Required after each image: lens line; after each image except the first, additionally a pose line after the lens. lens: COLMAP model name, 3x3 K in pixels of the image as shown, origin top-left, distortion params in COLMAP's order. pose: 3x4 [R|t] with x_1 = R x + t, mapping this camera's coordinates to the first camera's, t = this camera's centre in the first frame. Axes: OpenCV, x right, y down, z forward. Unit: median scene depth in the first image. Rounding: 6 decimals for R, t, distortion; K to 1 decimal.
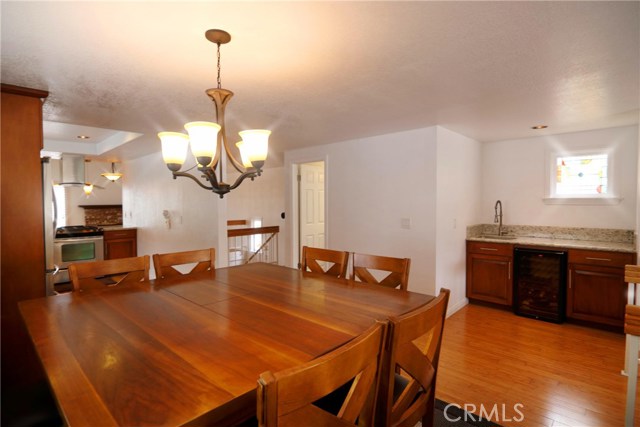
lens RADIAL K [[324.4, 0, 318.5], [0, 324.4, 212.2], [0, 0, 1]] dist [-0.015323, -0.003858]
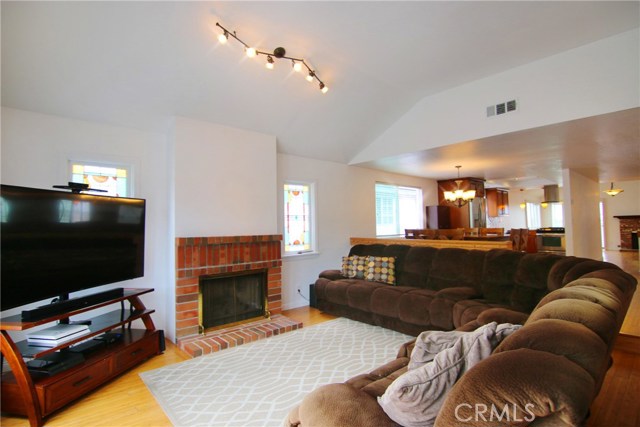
lens RADIAL K [[324.4, 0, 319.4], [0, 324.4, 209.9], [0, 0, 1]] dist [-0.015323, -0.003858]
pose [[-0.069966, -0.041215, -0.996698, 1.480566], [-0.018100, 0.999034, -0.040041, 0.063640], [0.997385, 0.015239, -0.070645, -0.165065]]
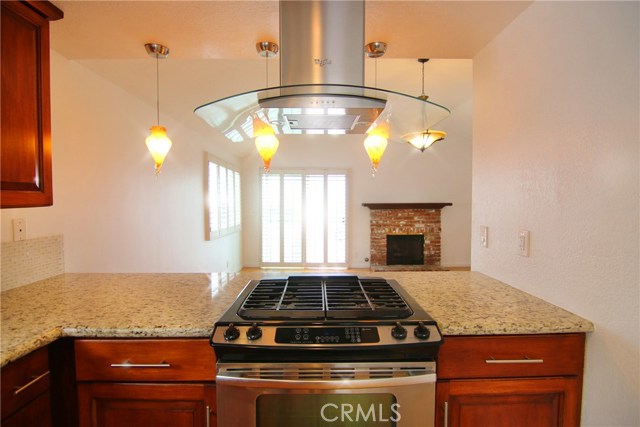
lens RADIAL K [[324.4, 0, 320.2], [0, 324.4, 214.3], [0, 0, 1]] dist [-0.015323, -0.003858]
pose [[0.704046, 0.032033, -0.709432, -0.851016], [-0.027452, 0.999463, 0.017886, -0.021296], [0.709624, 0.006882, 0.704547, 1.191584]]
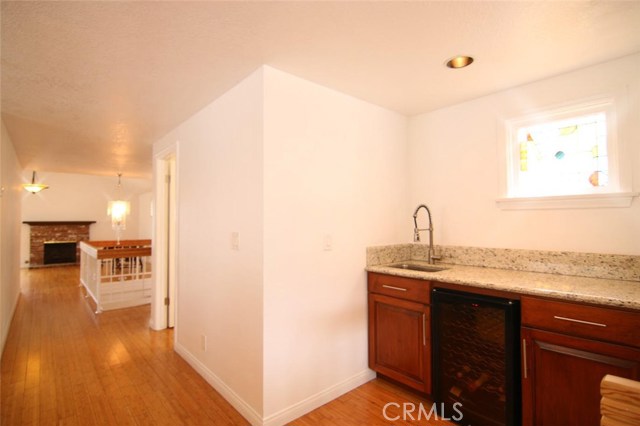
lens RADIAL K [[324.4, 0, 317.4], [0, 324.4, 211.8], [0, 0, 1]] dist [-0.015323, -0.003858]
pose [[0.995592, -0.001842, -0.093776, 0.457234], [-0.004351, 0.997824, -0.065789, 0.019083], [0.093693, 0.065907, 0.993417, 0.420669]]
